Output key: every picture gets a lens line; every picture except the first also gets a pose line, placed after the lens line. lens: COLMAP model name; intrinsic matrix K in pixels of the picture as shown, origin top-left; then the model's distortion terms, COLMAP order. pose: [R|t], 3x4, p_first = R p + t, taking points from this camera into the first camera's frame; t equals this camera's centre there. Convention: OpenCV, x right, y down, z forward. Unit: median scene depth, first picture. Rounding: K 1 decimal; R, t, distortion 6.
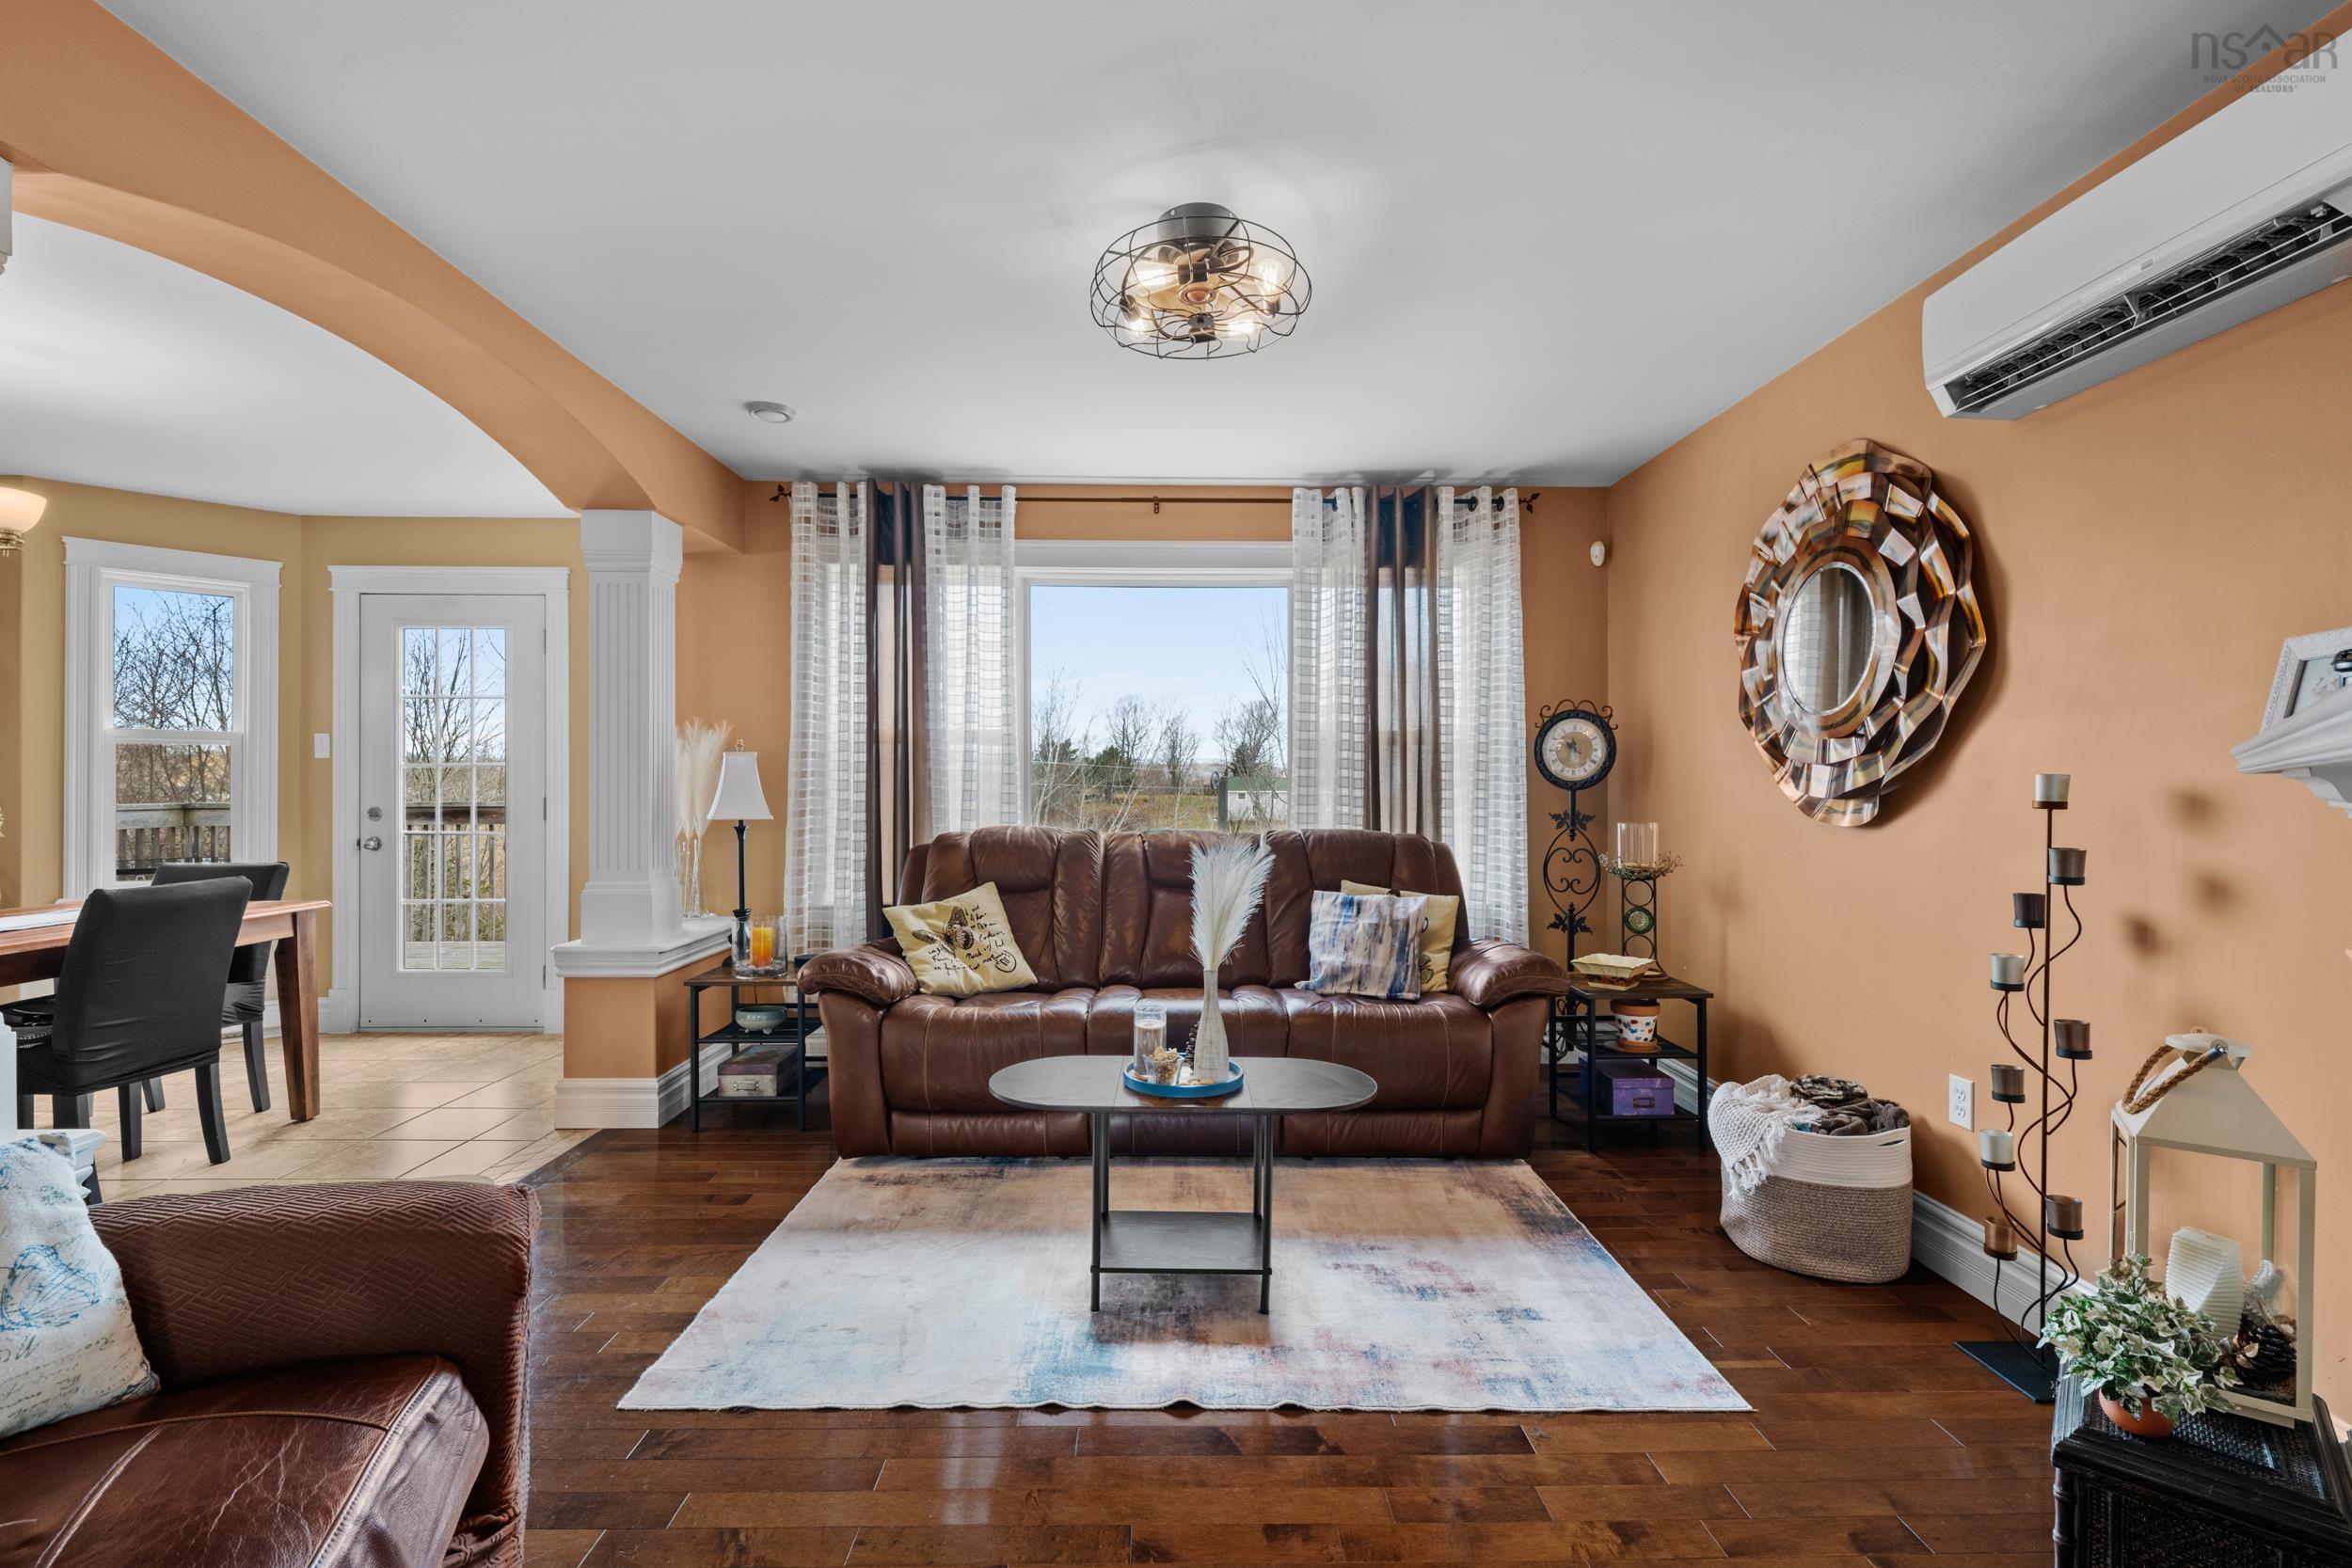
lens RADIAL K [[1045.3, 0, 1166.9], [0, 1045.3, 790.5], [0, 0, 1]] dist [-0.001155, 0.000050]
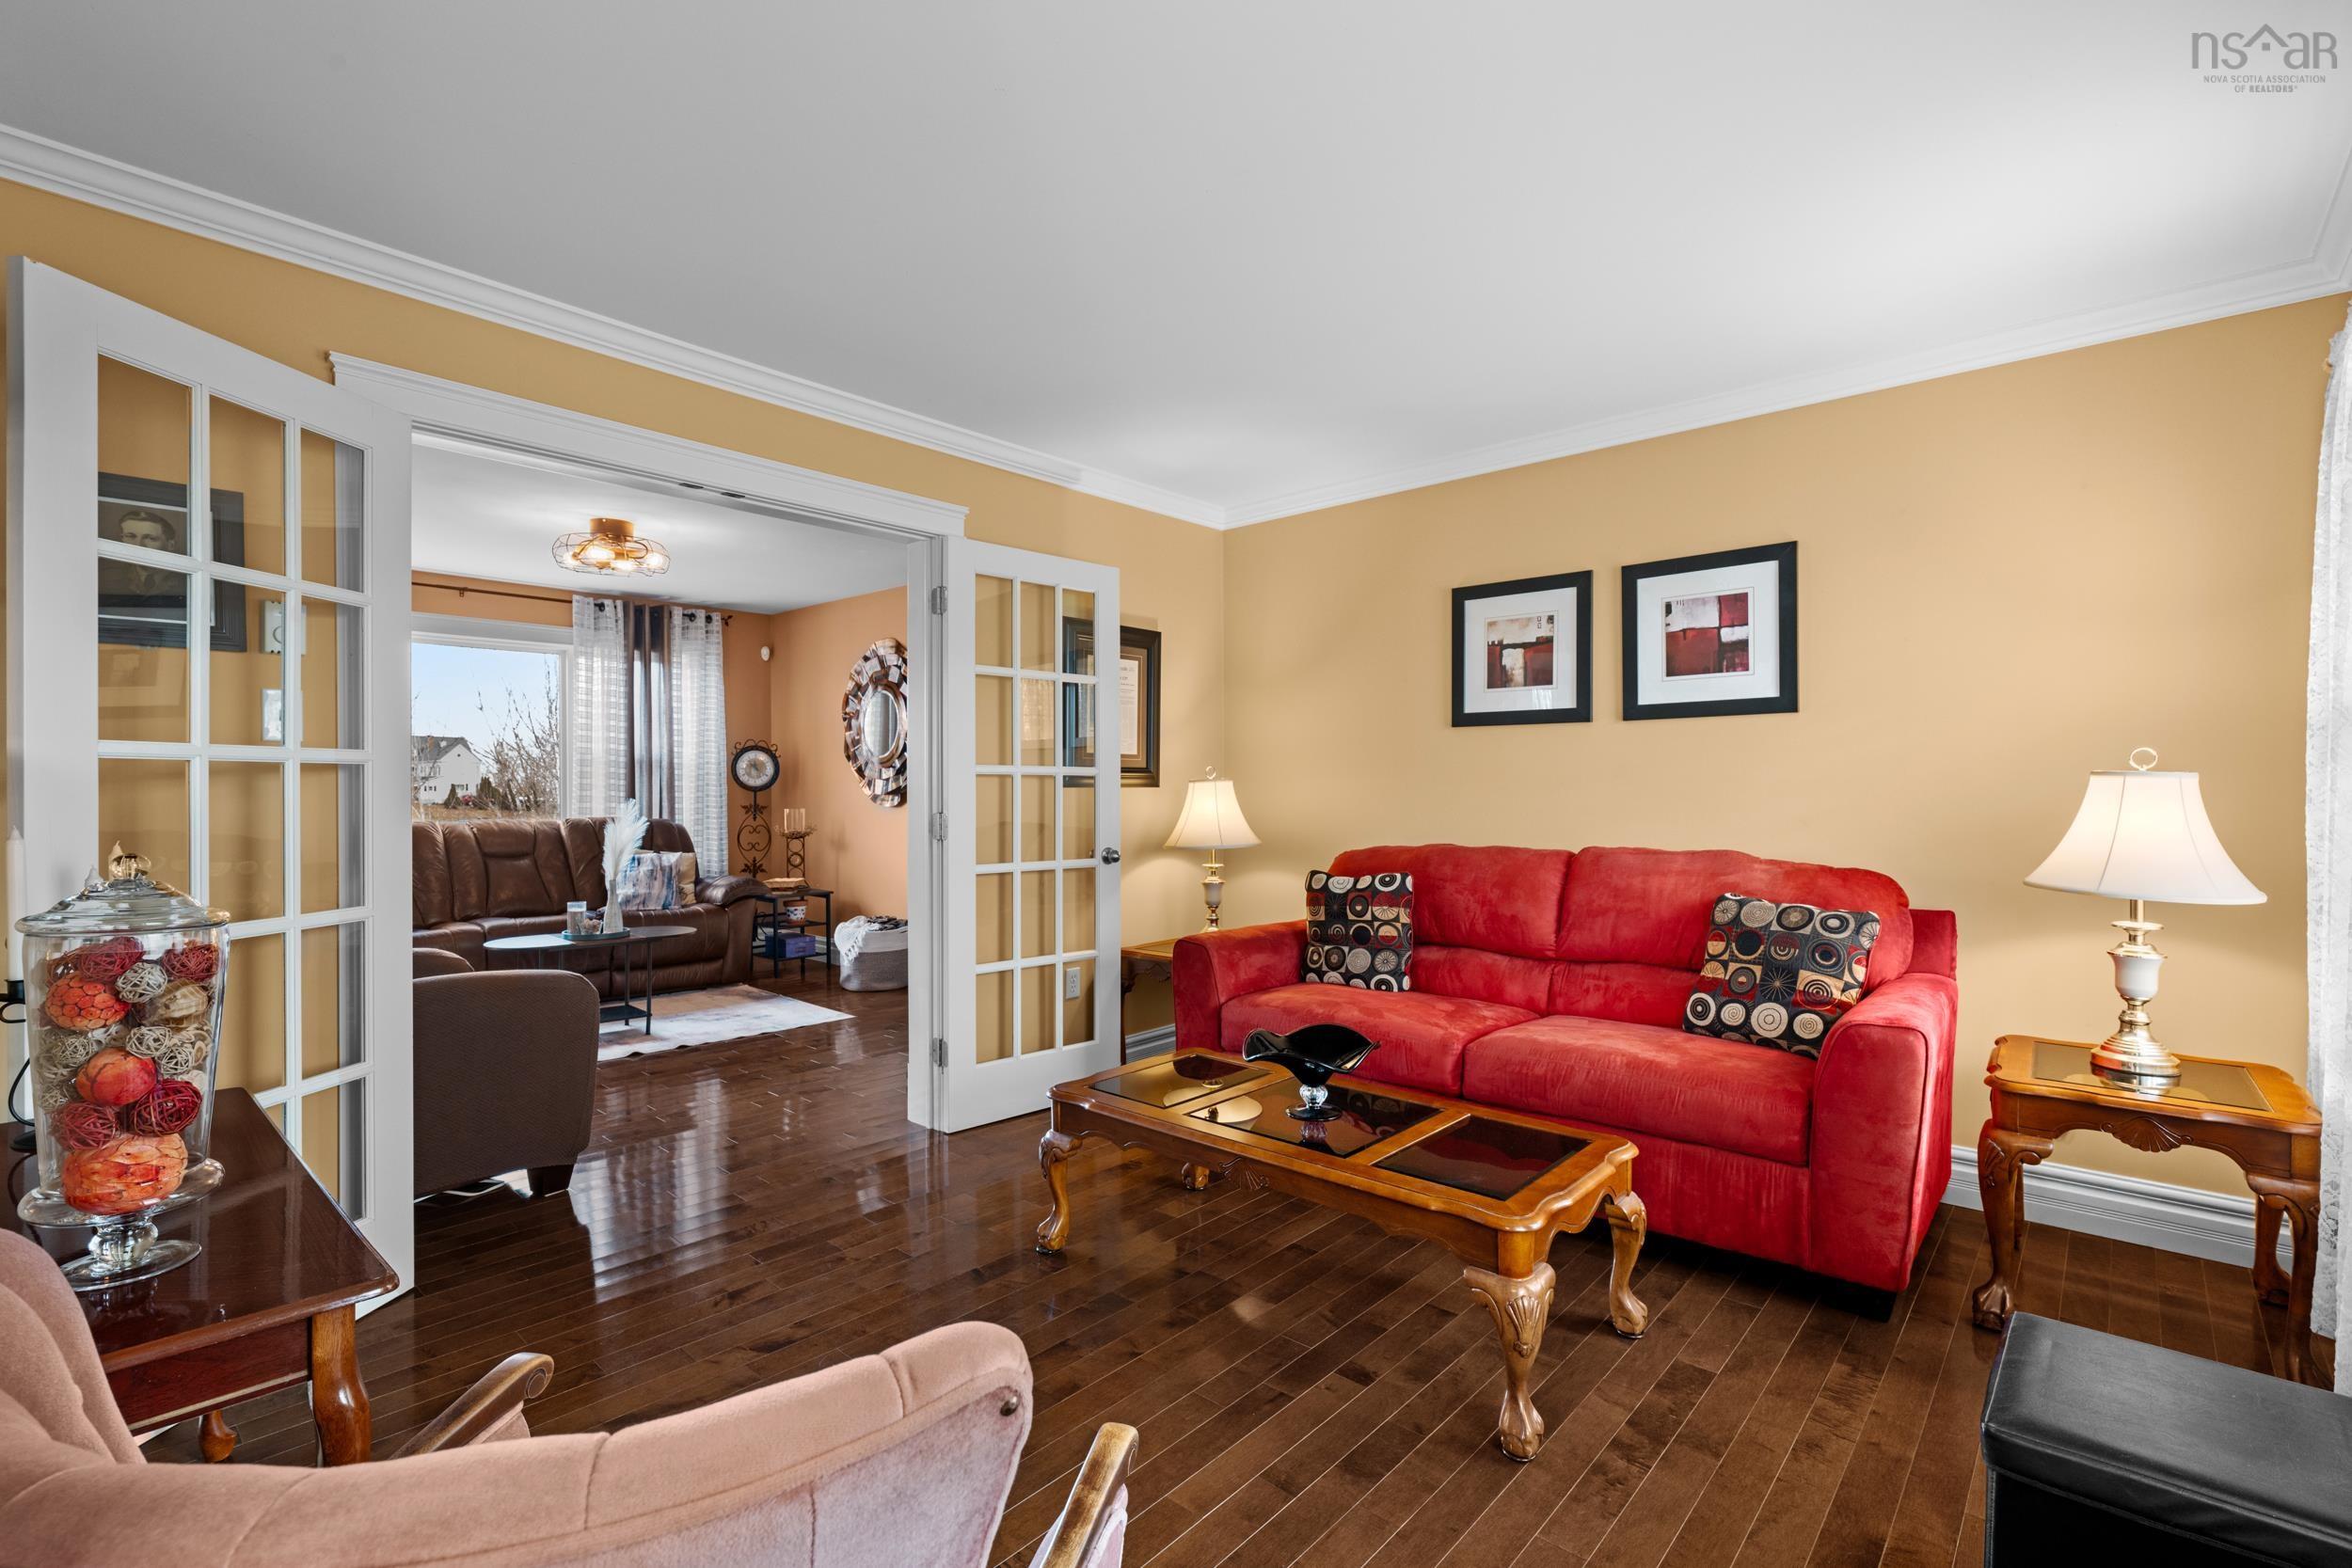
lens RADIAL K [[1045.3, 0, 1179.6], [0, 1045.3, 792.5], [0, 0, 1]] dist [-0.001155, 0.000050]
pose [[0.678216, -0.004434, 0.734850, -0.457468], [0.005044, 0.999986, 0.001379, 0.002654], [-0.734846, 0.002771, 0.678229, -0.778408]]
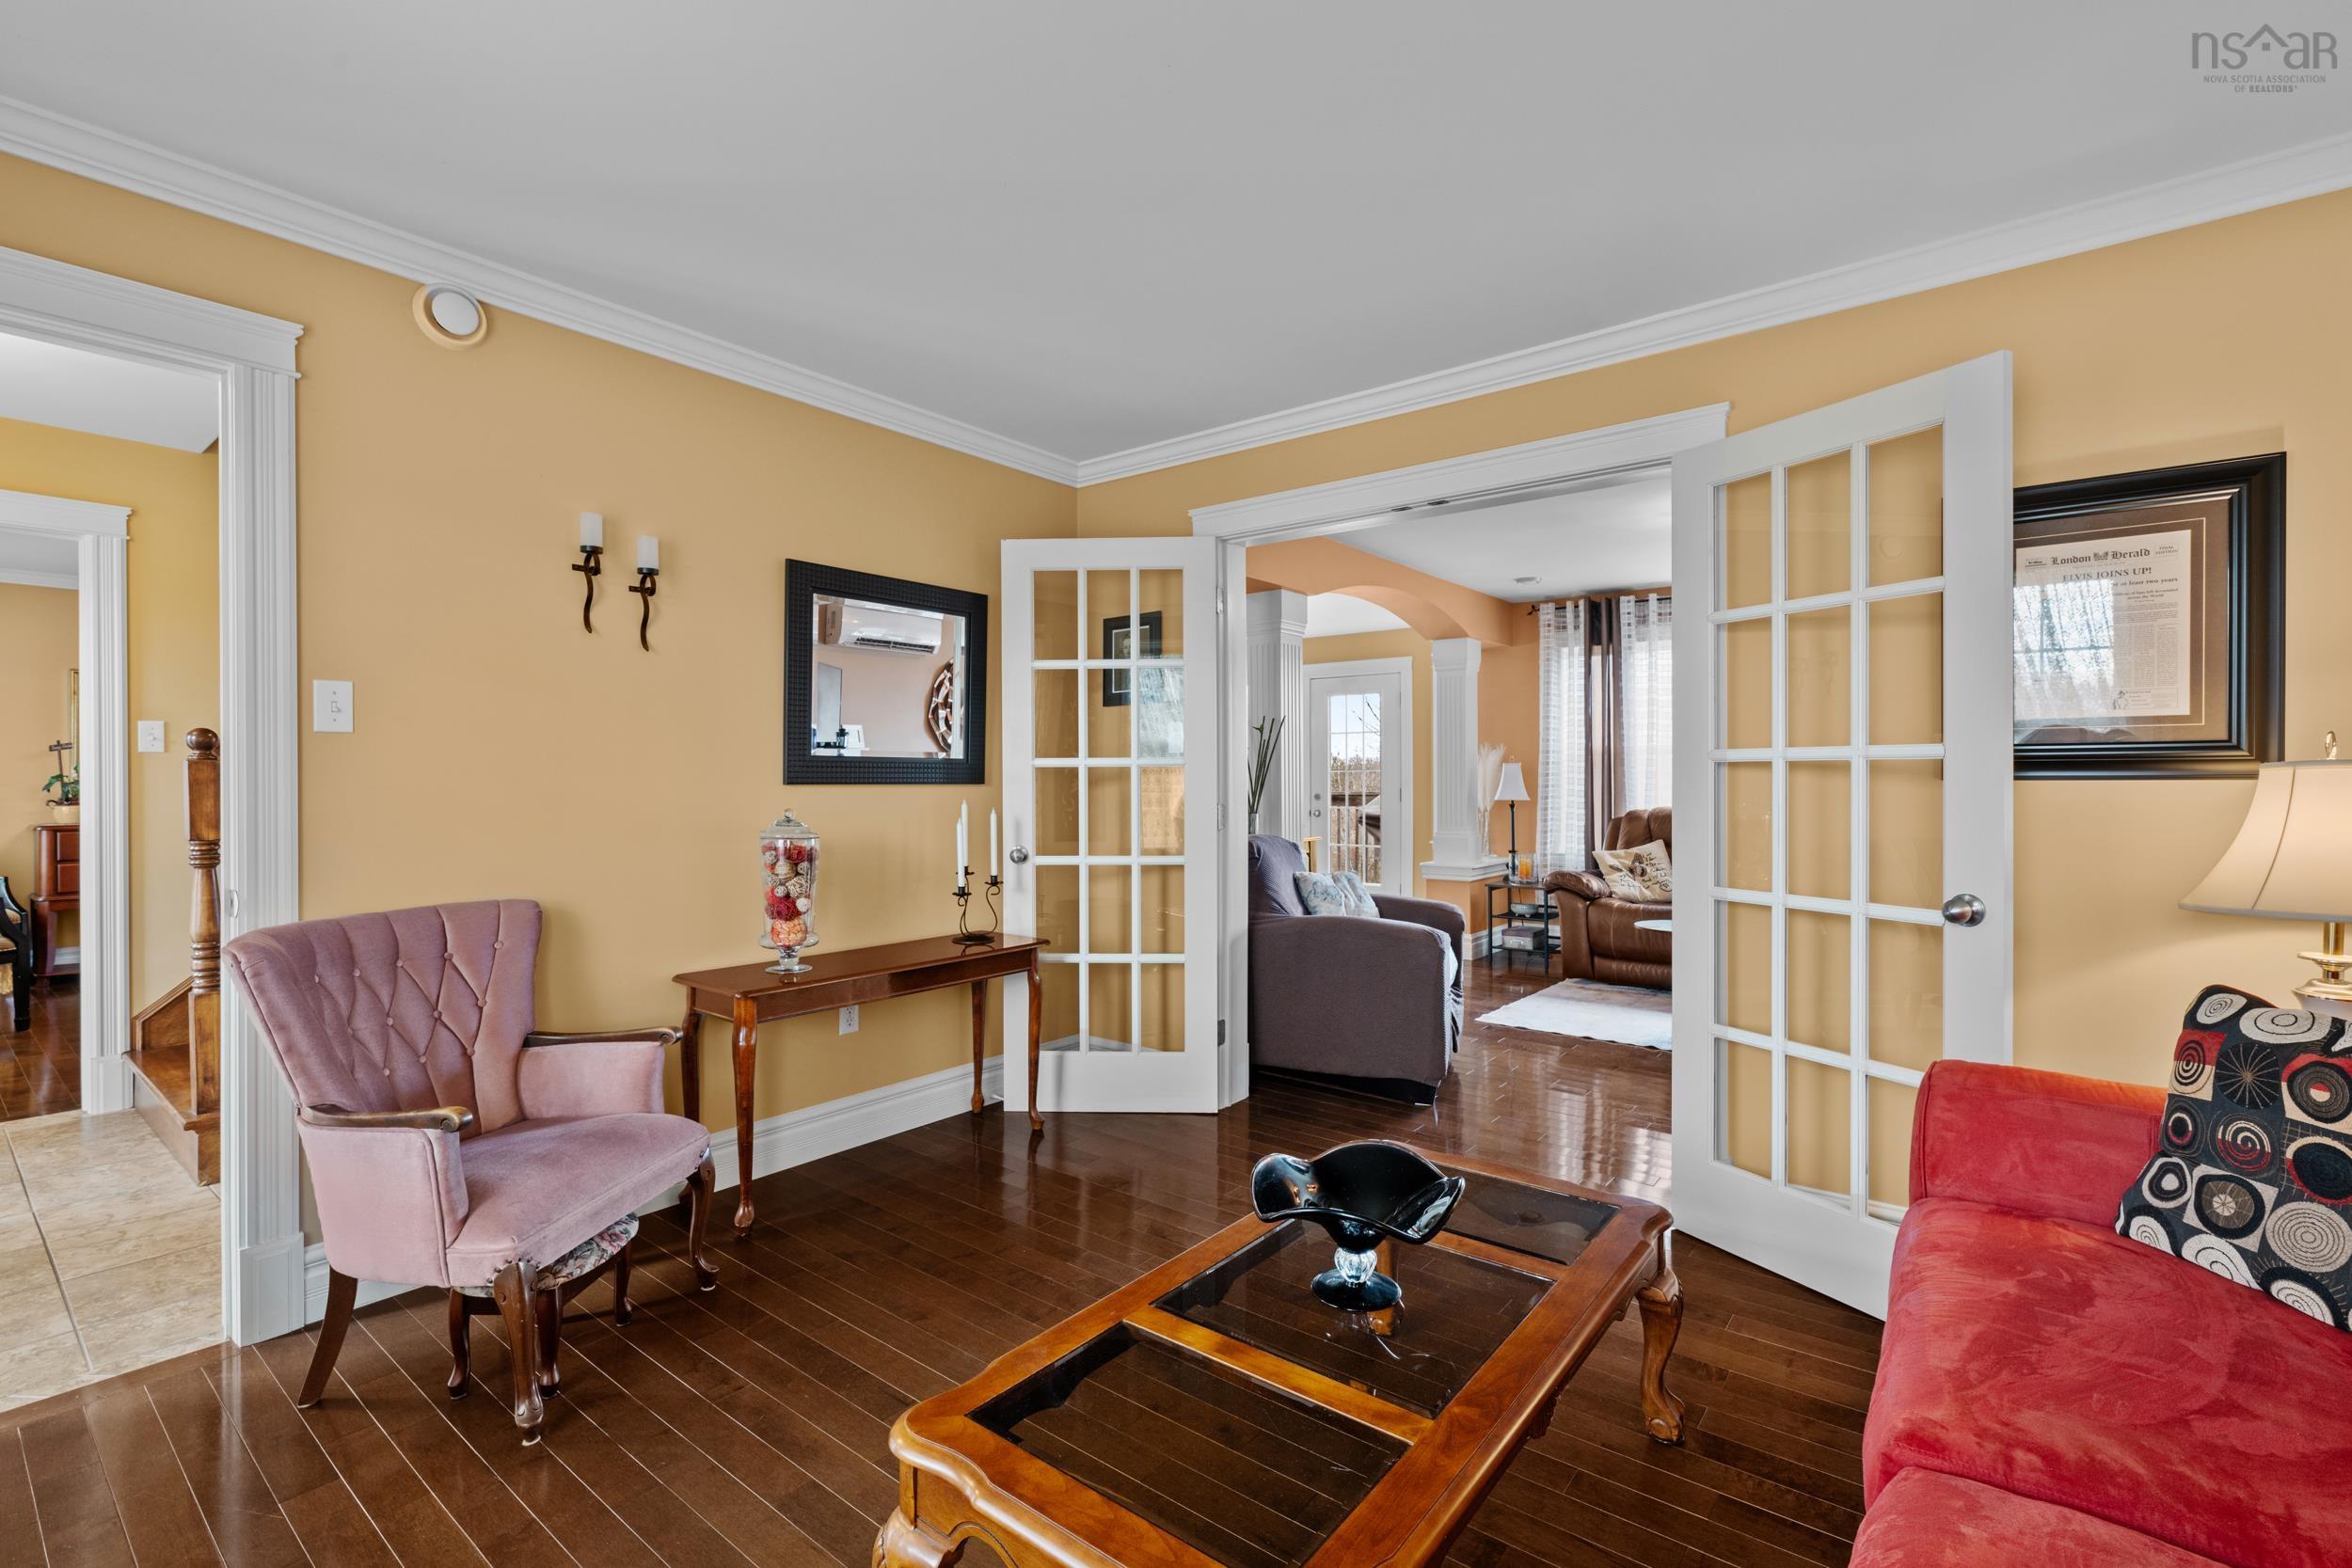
lens RADIAL K [[1045.3, 0, 1200.8], [0, 1045.3, 783.9], [0, 0, 1]] dist [-0.001155, 0.000050]
pose [[0.792090, -0.003837, -0.610392, 0.271023], [0.003242, 0.999993, -0.002079, 0.001540], [0.610396, -0.000333, 0.792097, -0.767744]]
